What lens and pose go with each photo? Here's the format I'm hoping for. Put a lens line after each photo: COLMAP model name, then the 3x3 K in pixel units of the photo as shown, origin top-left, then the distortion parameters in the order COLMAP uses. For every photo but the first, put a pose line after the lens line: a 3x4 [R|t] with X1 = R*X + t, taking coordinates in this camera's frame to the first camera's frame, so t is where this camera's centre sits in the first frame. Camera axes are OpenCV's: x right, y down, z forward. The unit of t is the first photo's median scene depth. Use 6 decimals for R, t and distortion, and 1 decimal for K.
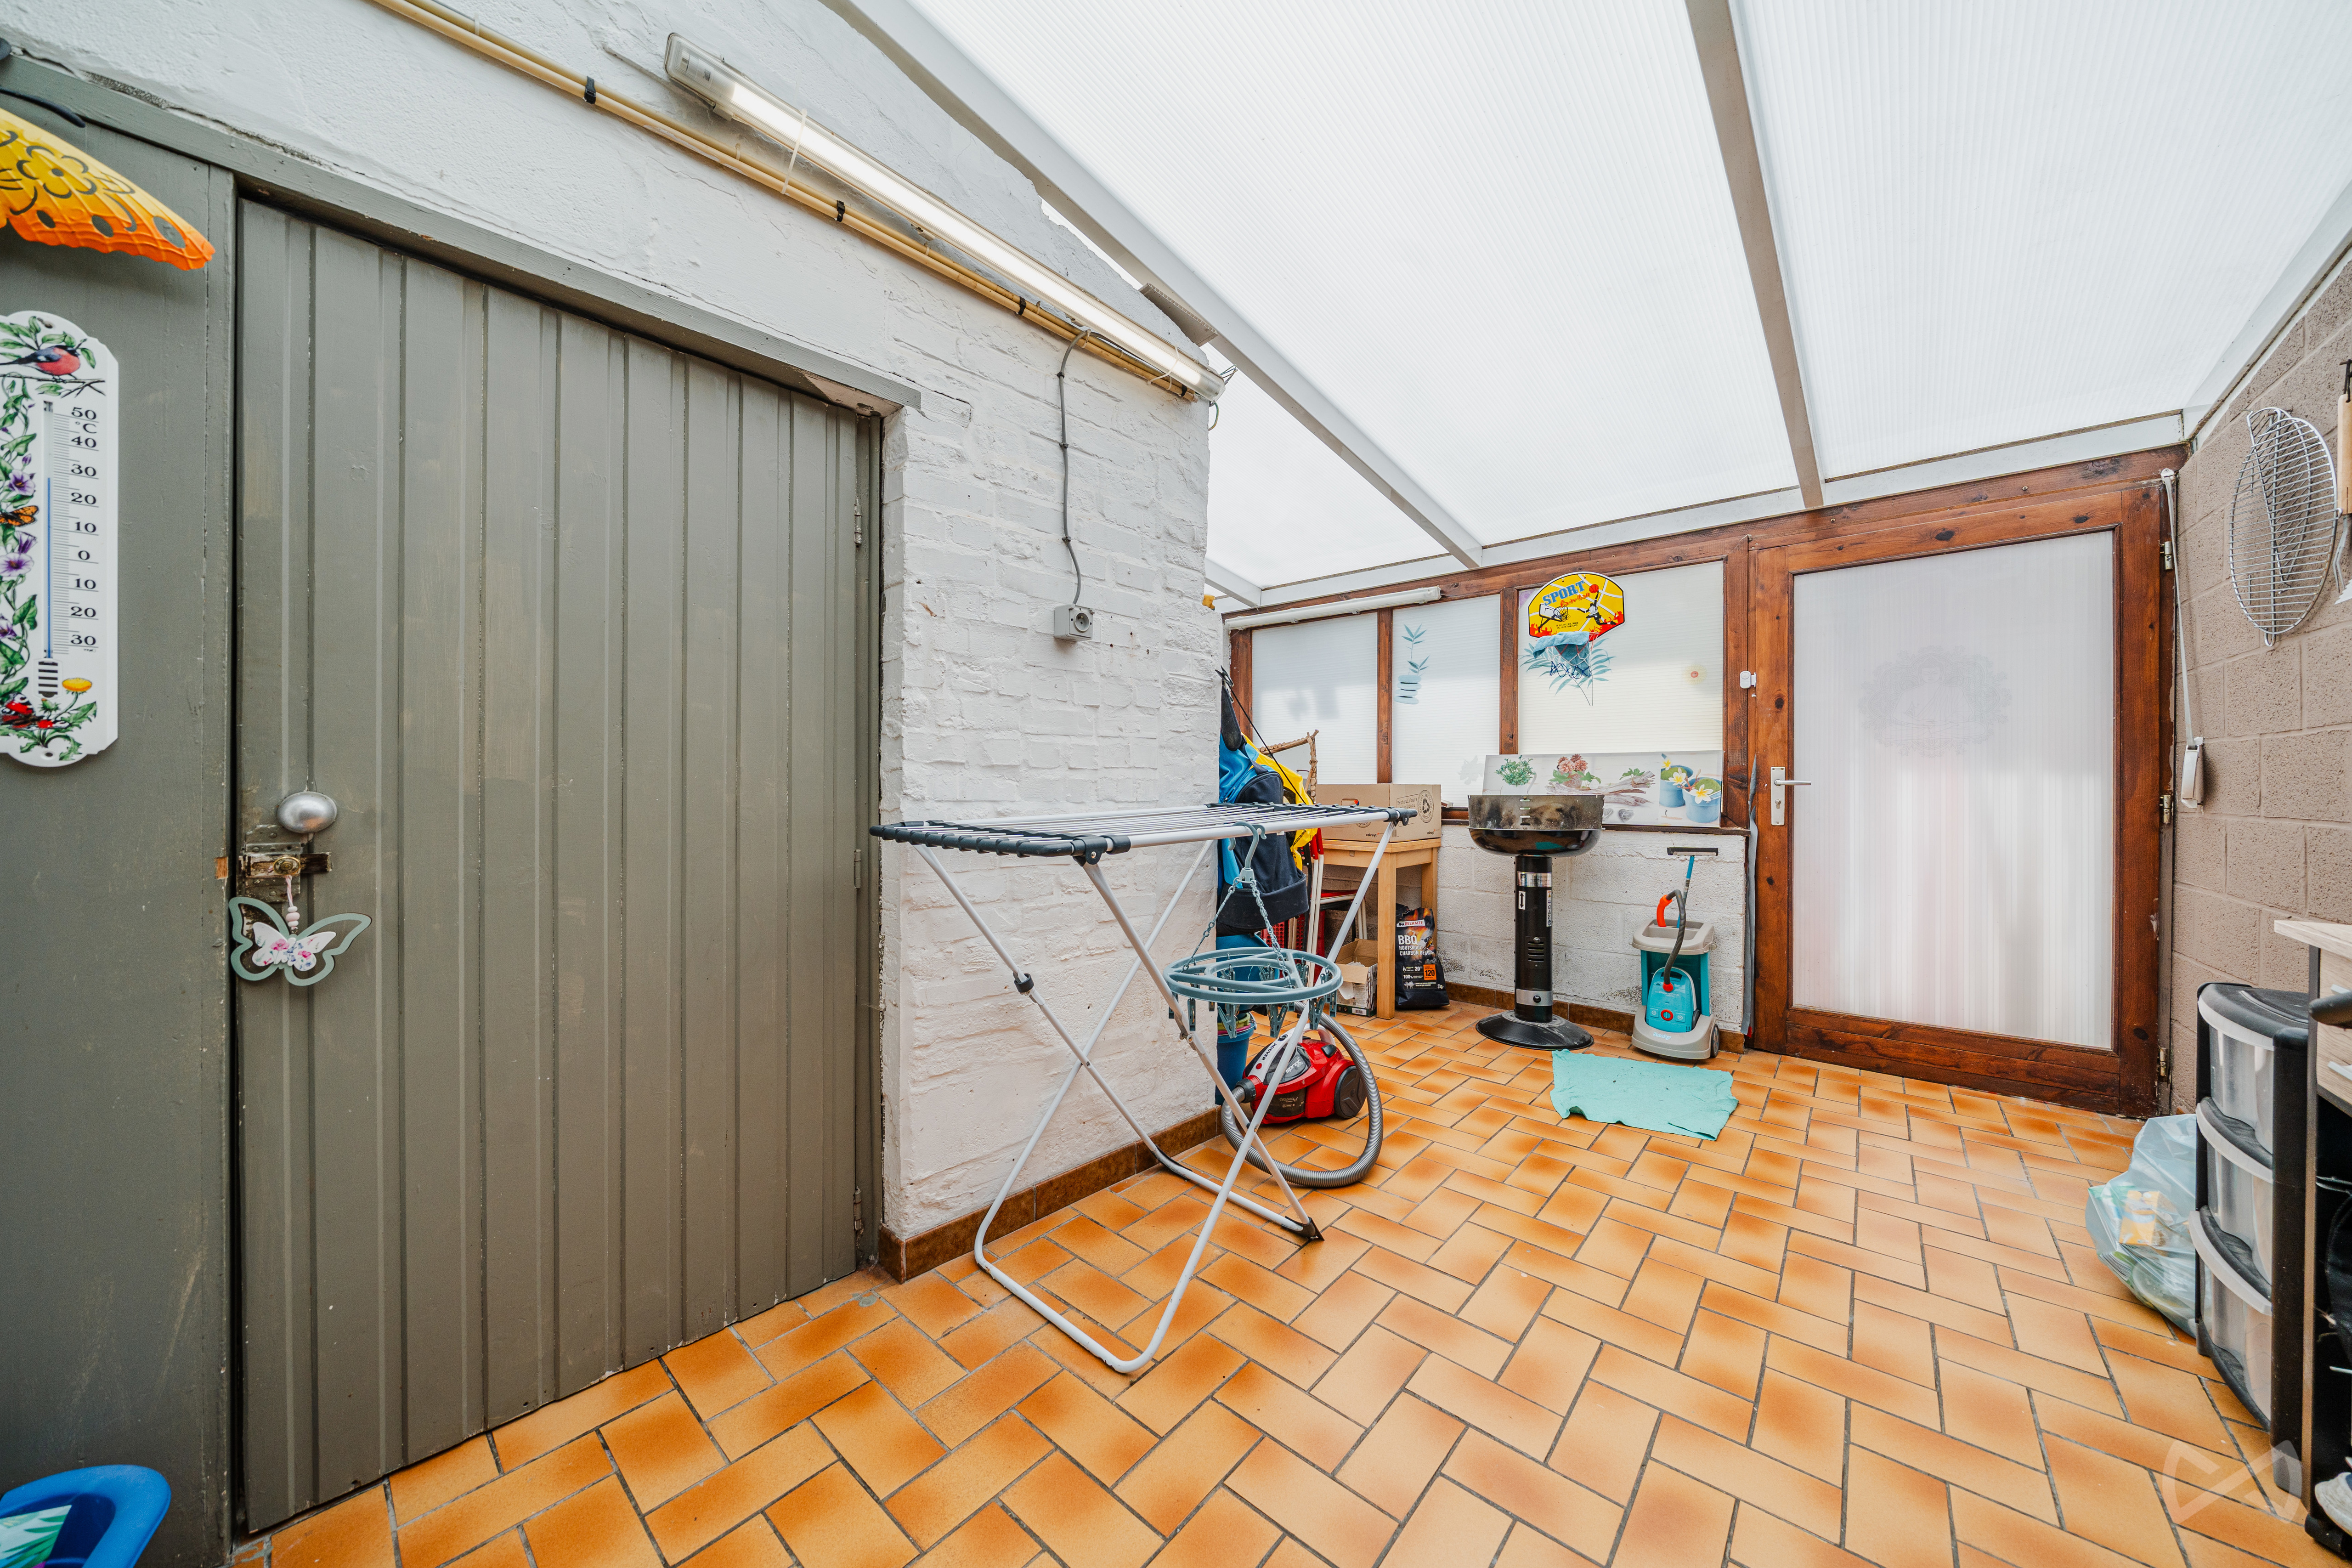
lens RADIAL K [[797.5, 0, 1185.3], [0, 797.5, 785.9], [0, 0, 1]] dist [-0.004736, -0.000667]
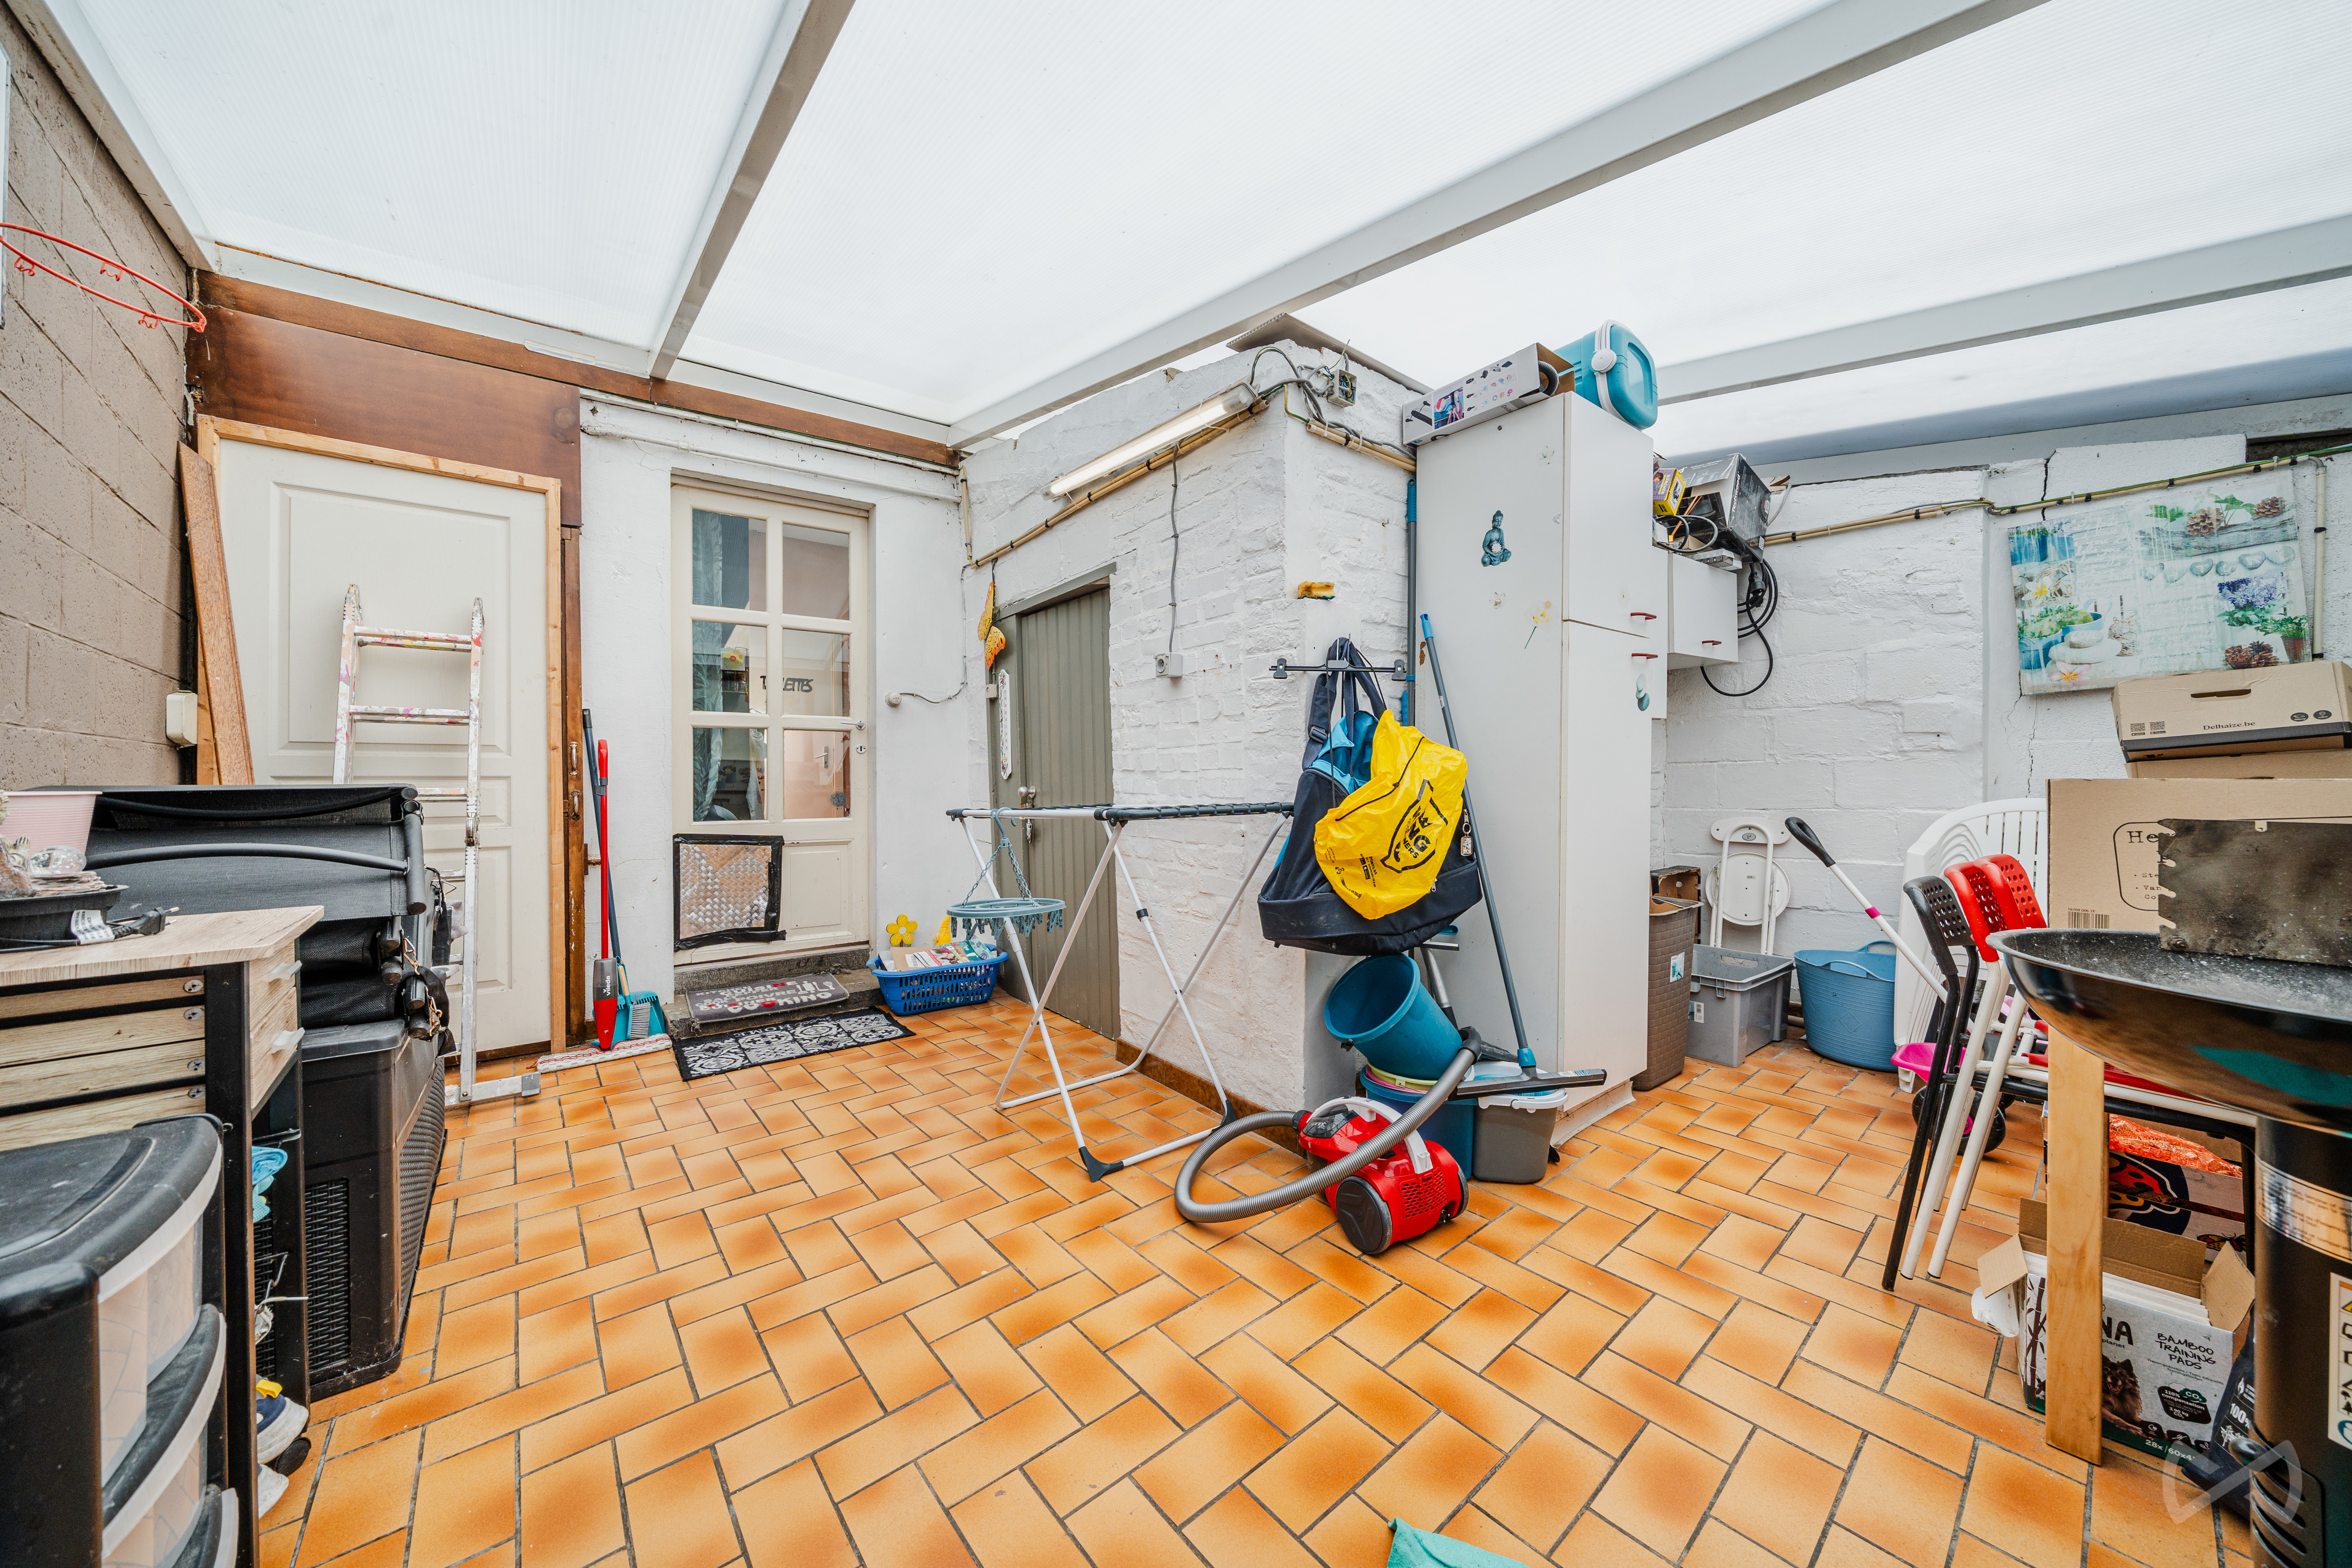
lens RADIAL K [[797.5, 0, 1182.1], [0, 797.5, 781.1], [0, 0, 1]] dist [-0.004736, -0.000667]
pose [[-0.153236, -0.000760, -0.988189, 1.271994], [0.001084, 0.999999, -0.000937, -0.003877], [0.988189, -0.001214, -0.153235, 1.290461]]
